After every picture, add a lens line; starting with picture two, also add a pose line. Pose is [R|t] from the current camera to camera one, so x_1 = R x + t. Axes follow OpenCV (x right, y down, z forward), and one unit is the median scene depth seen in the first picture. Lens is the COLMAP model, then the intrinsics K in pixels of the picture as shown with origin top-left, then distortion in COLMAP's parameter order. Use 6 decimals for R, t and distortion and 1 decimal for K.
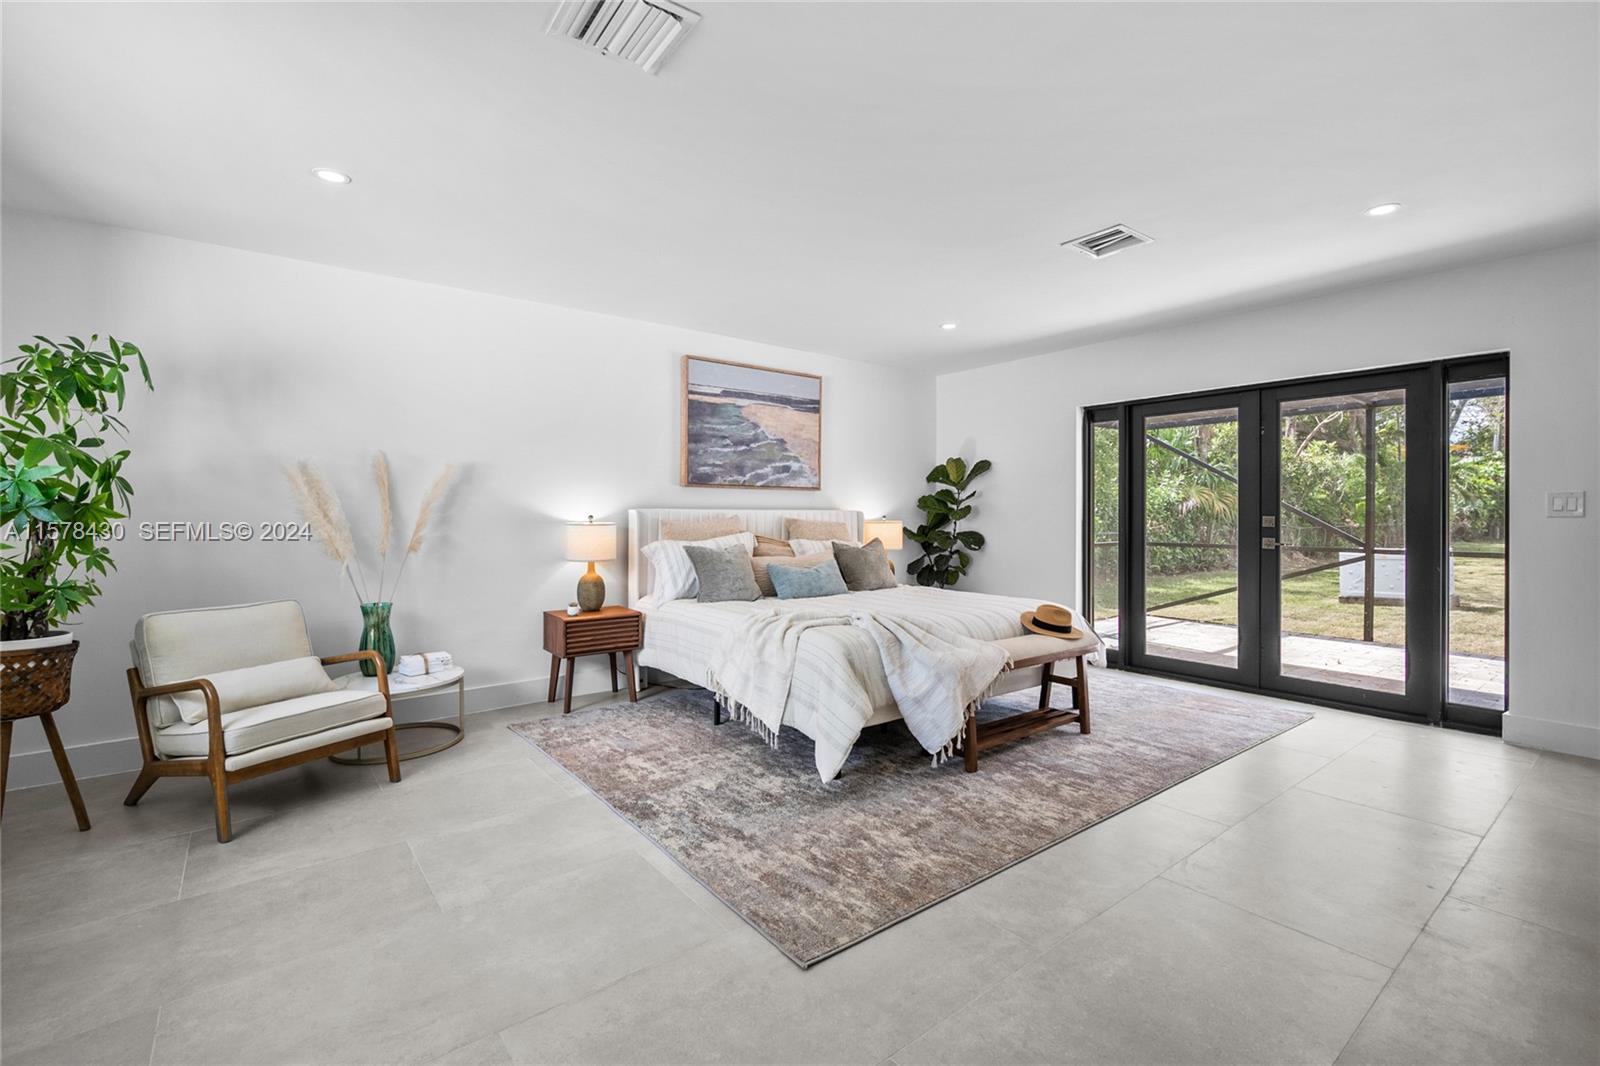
lens RADIAL K [[698.5, 0, 797.0], [0, 698.5, 528.2], [0, 0, 1]] dist [0.001441, -0.000360]
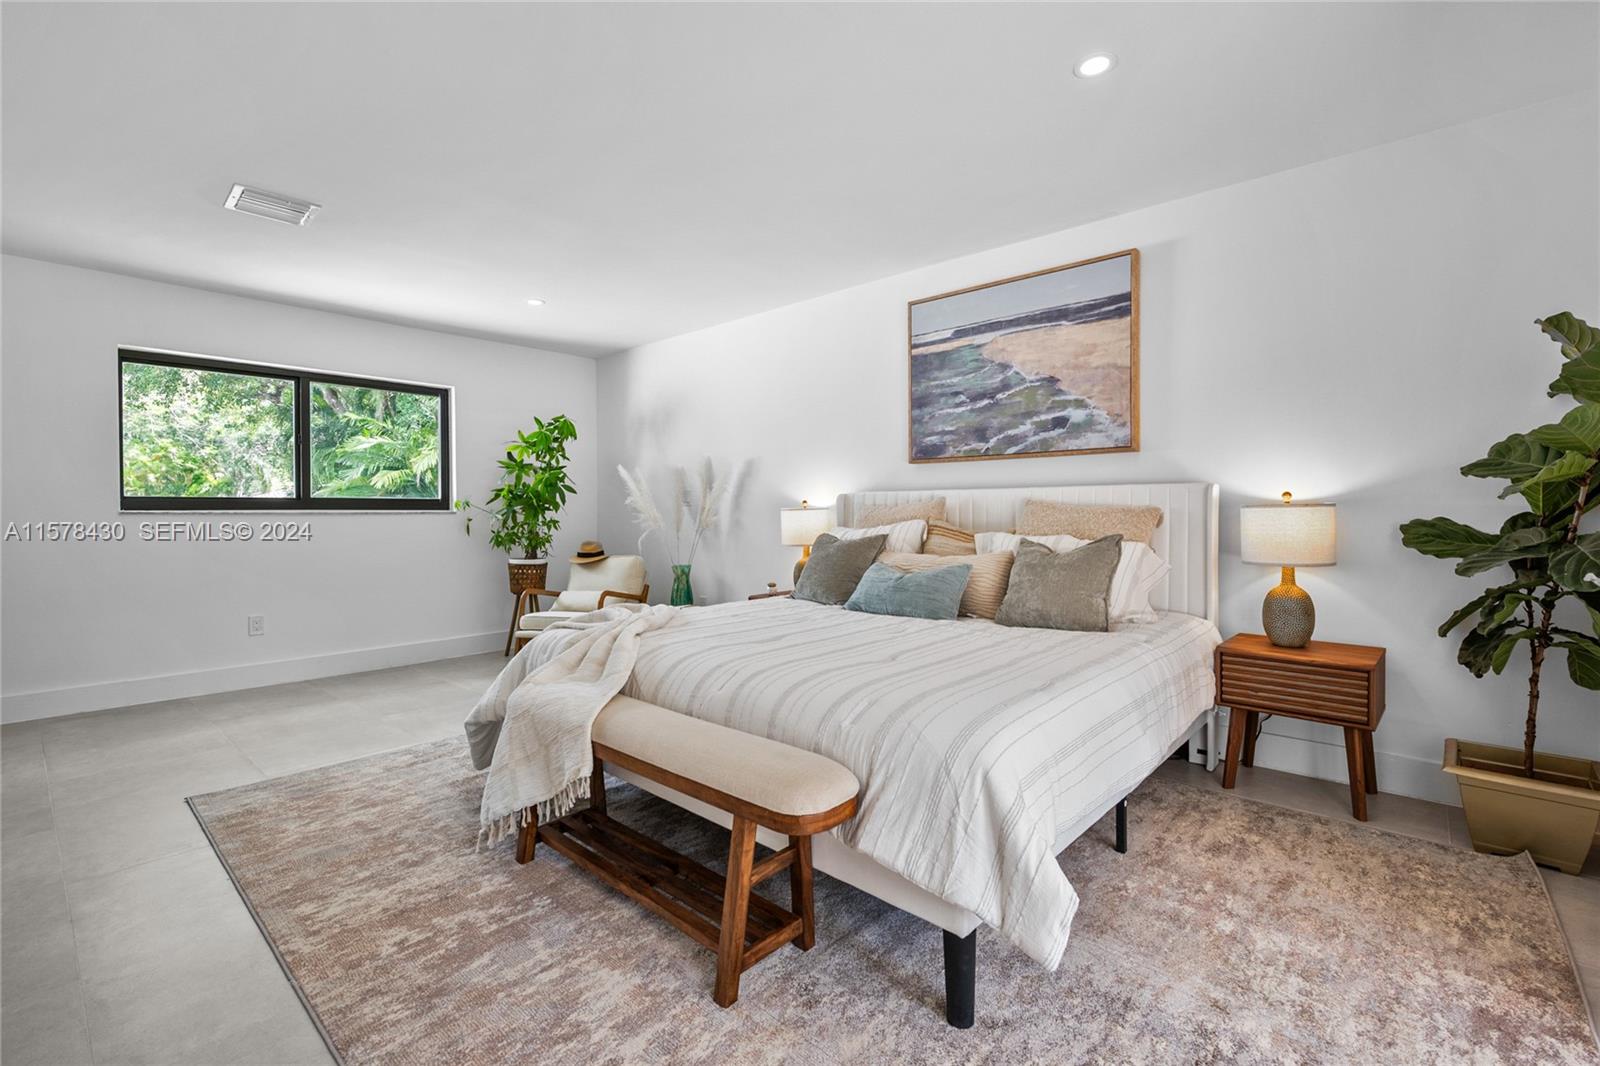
lens RADIAL K [[698.5, 0, 799.2], [0, 698.5, 522.8], [0, 0, 1]] dist [0.001441, -0.000360]
pose [[0.191150, 0.012307, -0.981484, 0.601876], [-0.017130, 0.999811, 0.009200, 0.004096], [0.981411, 0.015055, 0.191325, 0.700929]]
